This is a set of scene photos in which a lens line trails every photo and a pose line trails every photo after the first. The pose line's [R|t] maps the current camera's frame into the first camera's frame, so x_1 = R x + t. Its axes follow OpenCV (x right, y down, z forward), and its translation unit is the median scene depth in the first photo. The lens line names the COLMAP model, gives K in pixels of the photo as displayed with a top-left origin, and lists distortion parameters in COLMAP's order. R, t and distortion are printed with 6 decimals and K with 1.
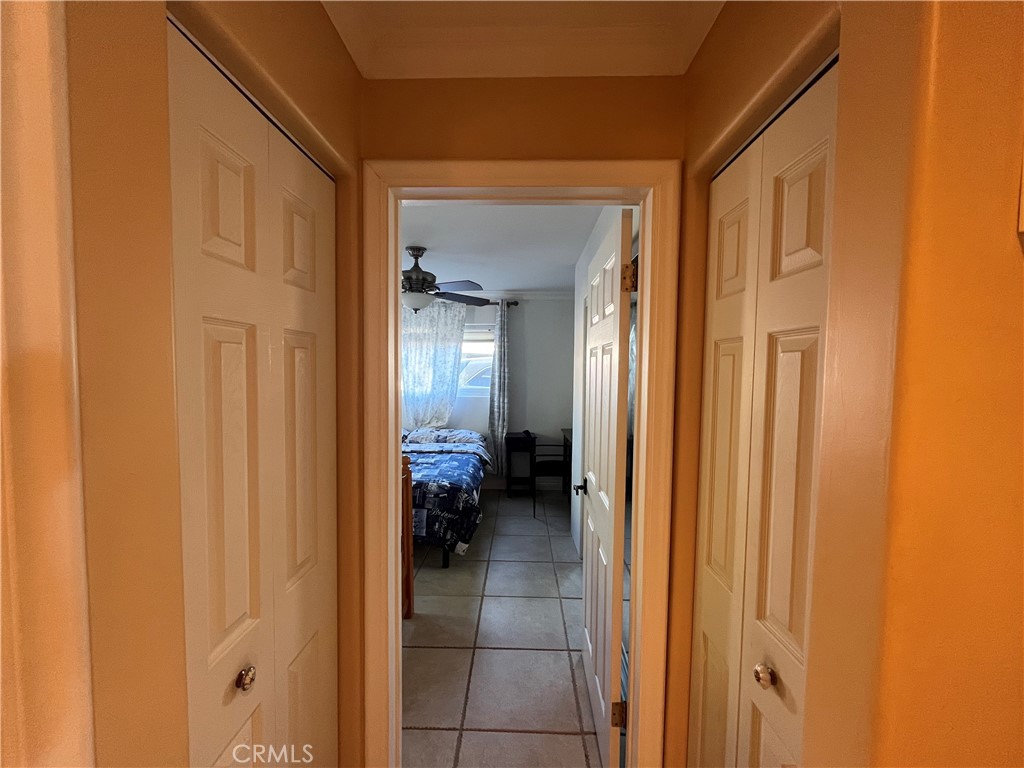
lens RADIAL K [[417.1, 0, 512.0], [0, 417.1, 390.4], [0, 0, 1]] dist [-0.002241, -0.000954]
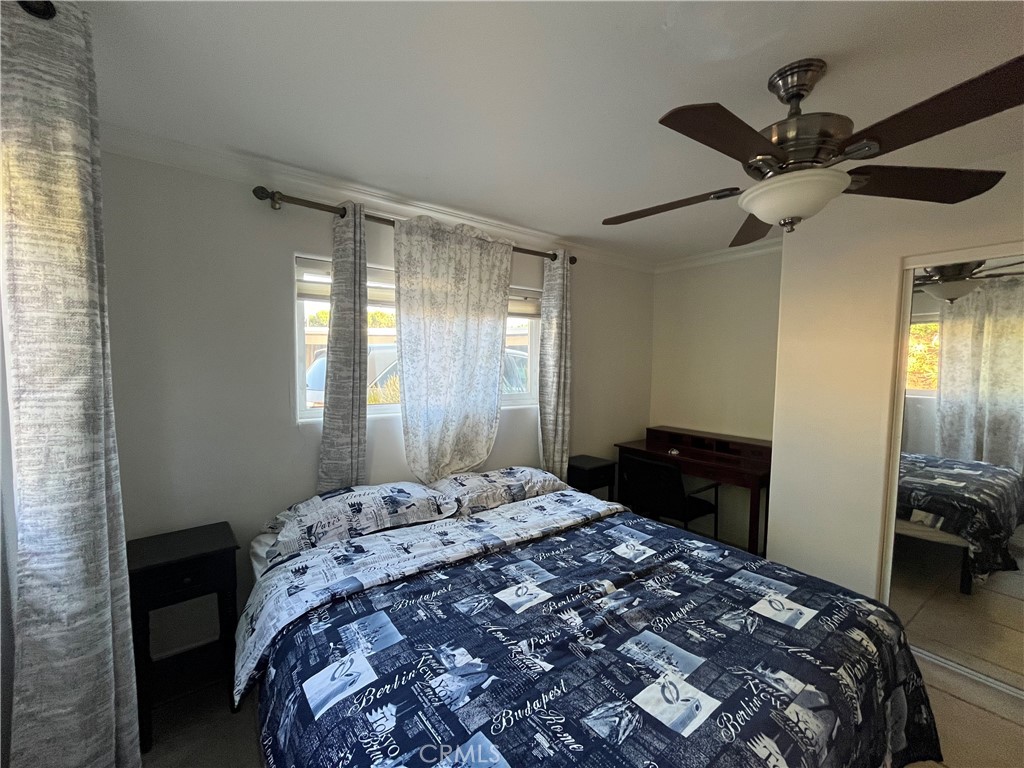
lens RADIAL K [[417.1, 0, 508.6], [0, 417.1, 387.2], [0, 0, 1]] dist [-0.002241, -0.000954]
pose [[0.787129, -0.031781, 0.615969, -0.750092], [0.024904, 0.999495, 0.019745, -0.043384], [-0.616285, -0.000202, 0.787523, 0.866137]]
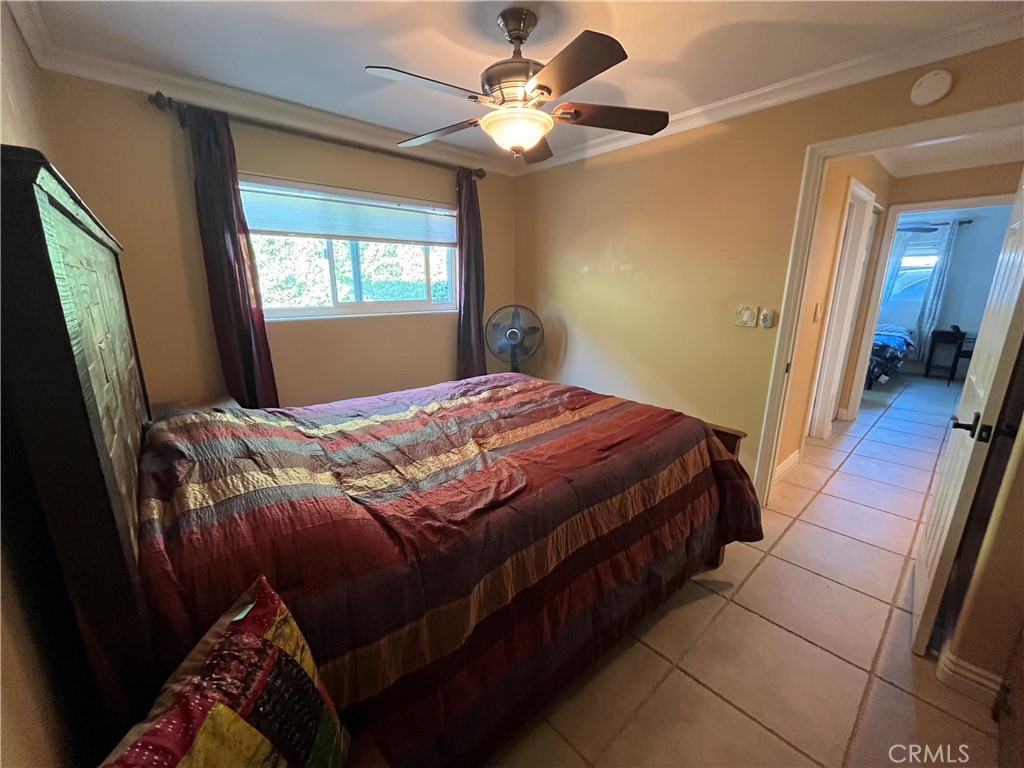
lens RADIAL K [[417.1, 0, 508.6], [0, 417.1, 387.1], [0, 0, 1]] dist [-0.002241, -0.000954]
pose [[0.677093, 0.167291, -0.716630, 0.072364], [-0.035570, 0.980120, 0.195193, 0.116308], [0.735037, -0.106673, 0.669582, -1.319208]]
